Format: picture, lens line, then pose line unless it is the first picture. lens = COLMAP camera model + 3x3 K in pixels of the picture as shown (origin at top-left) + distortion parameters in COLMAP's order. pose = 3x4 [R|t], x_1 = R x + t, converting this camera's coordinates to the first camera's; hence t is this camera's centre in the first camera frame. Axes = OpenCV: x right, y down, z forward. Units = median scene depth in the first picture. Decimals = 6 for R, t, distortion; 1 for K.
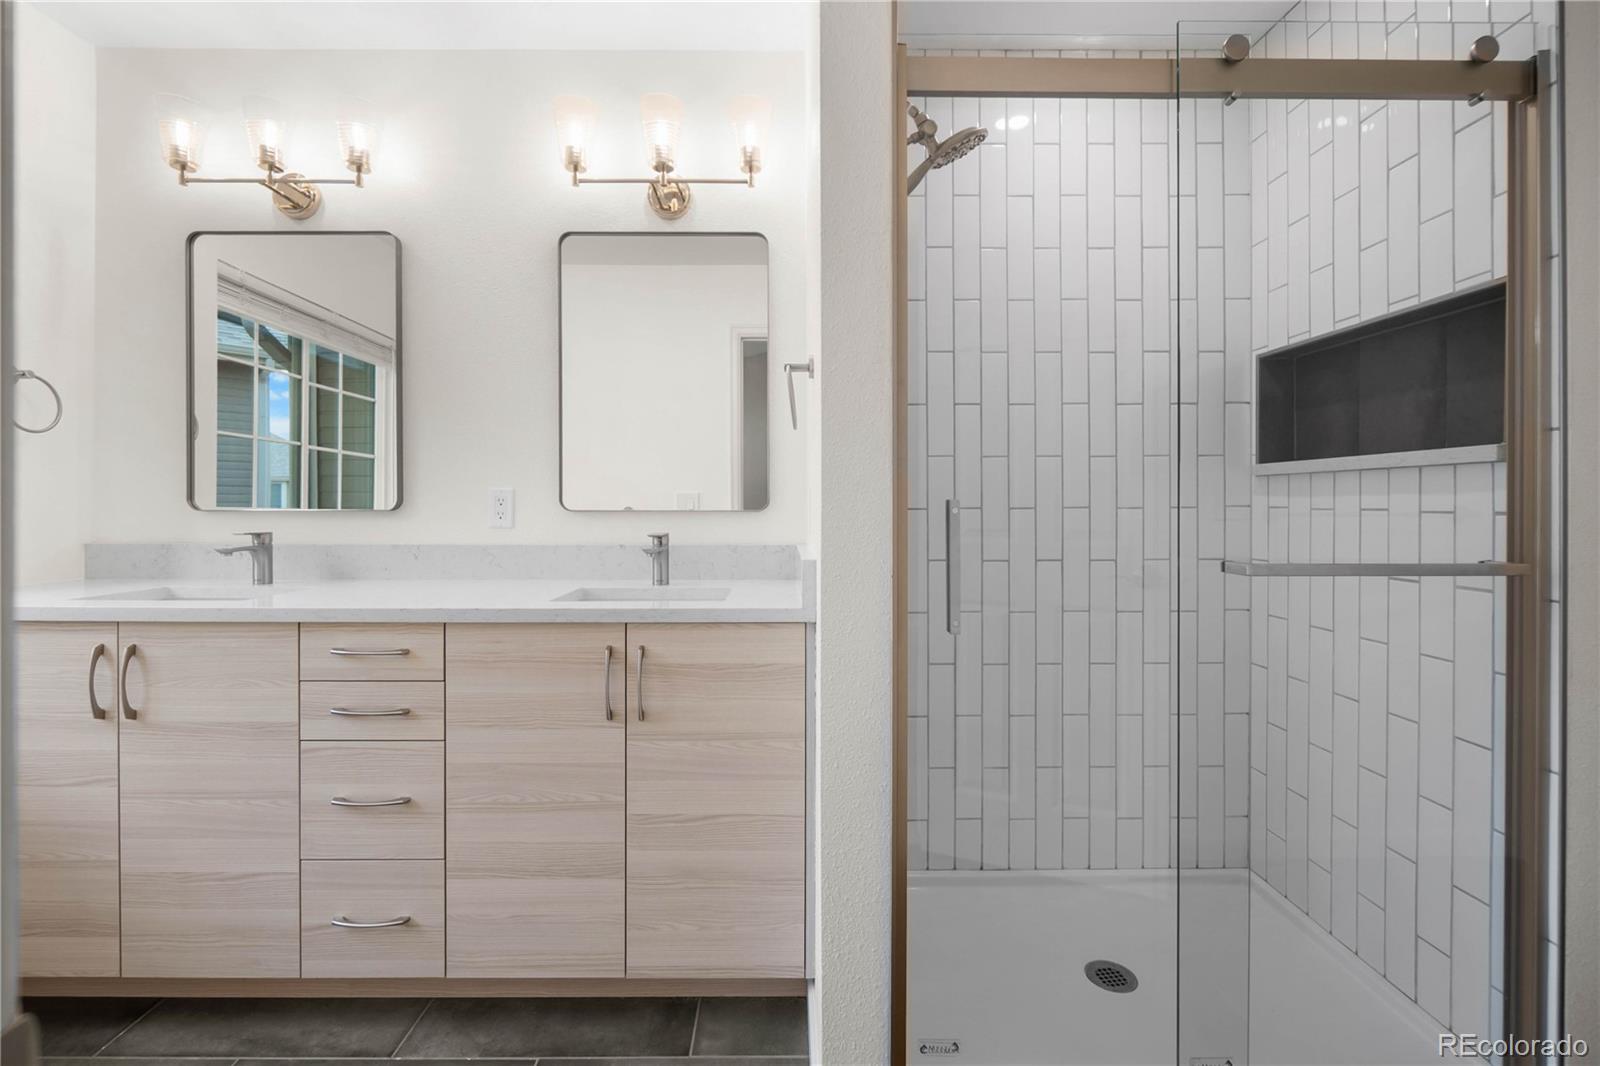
lens RADIAL K [[711.3, 0, 801.1], [0, 711.3, 505.1], [0, 0, 1]] dist [-0.001487, 0.000027]
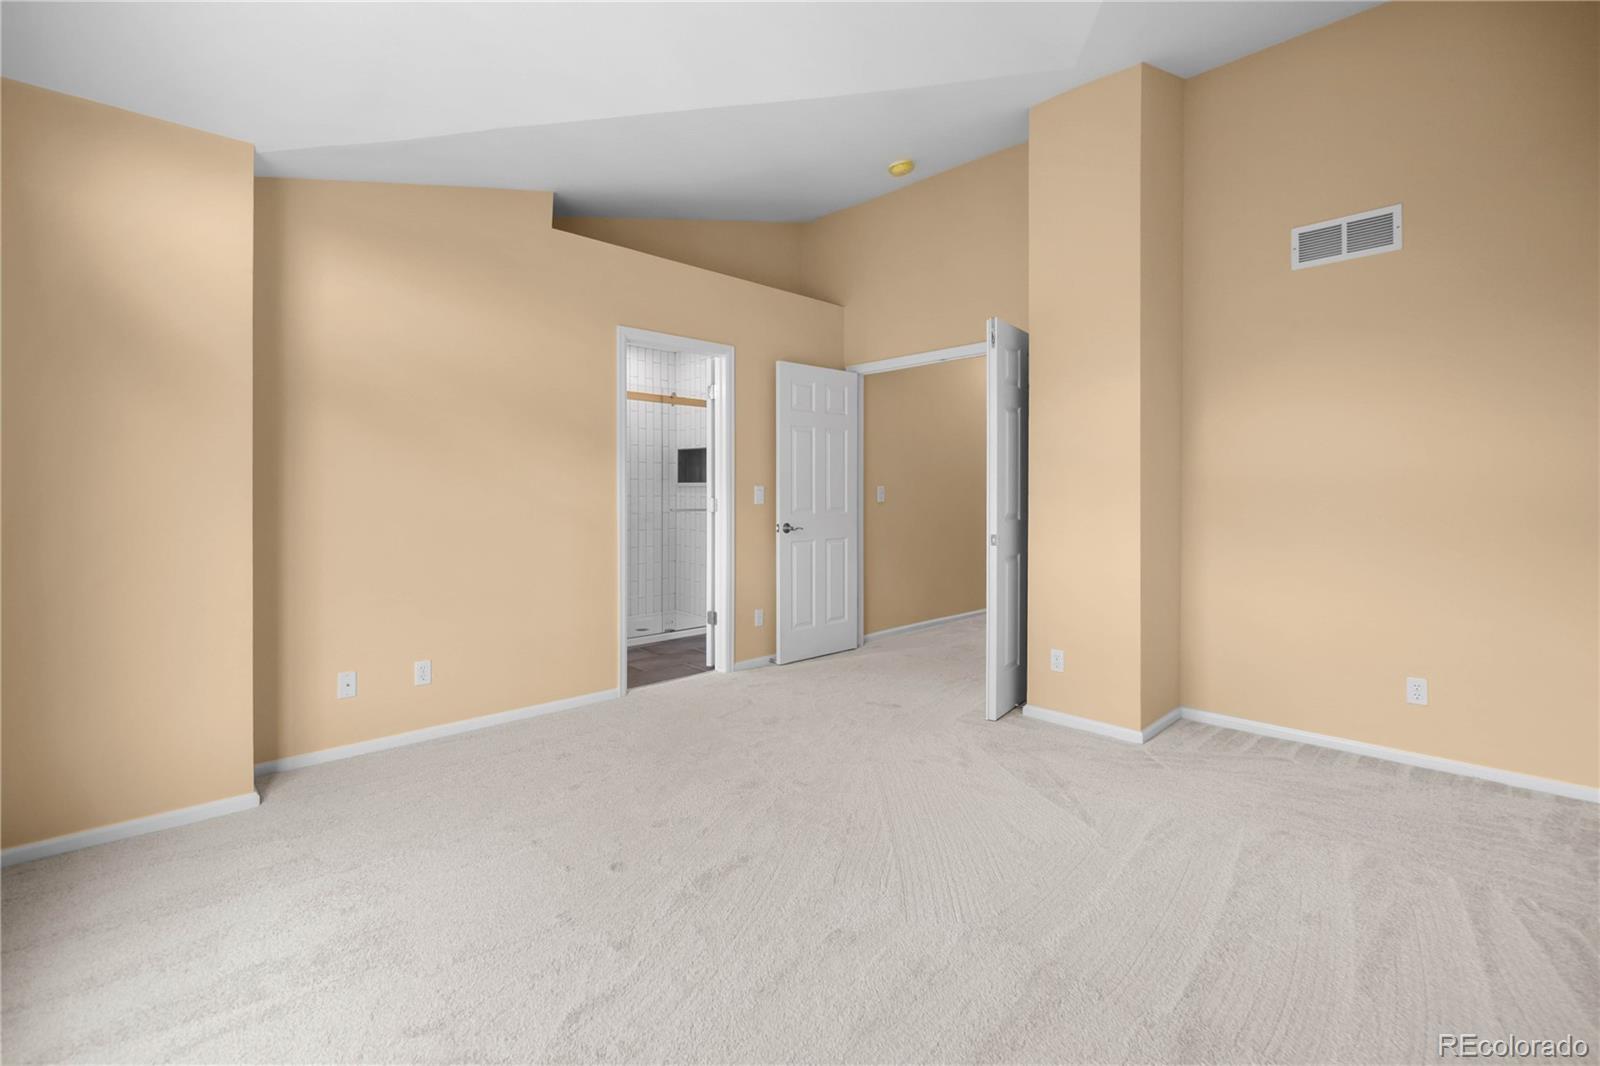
lens RADIAL K [[711.3, 0, 801.1], [0, 711.3, 505.1], [0, 0, 1]] dist [-0.001487, 0.000027]
pose [[0.739378, -0.007876, 0.673244, -1.296003], [-0.004334, 0.999855, 0.016456, -0.011517], [-0.673276, -0.015084, 0.739237, -2.045685]]
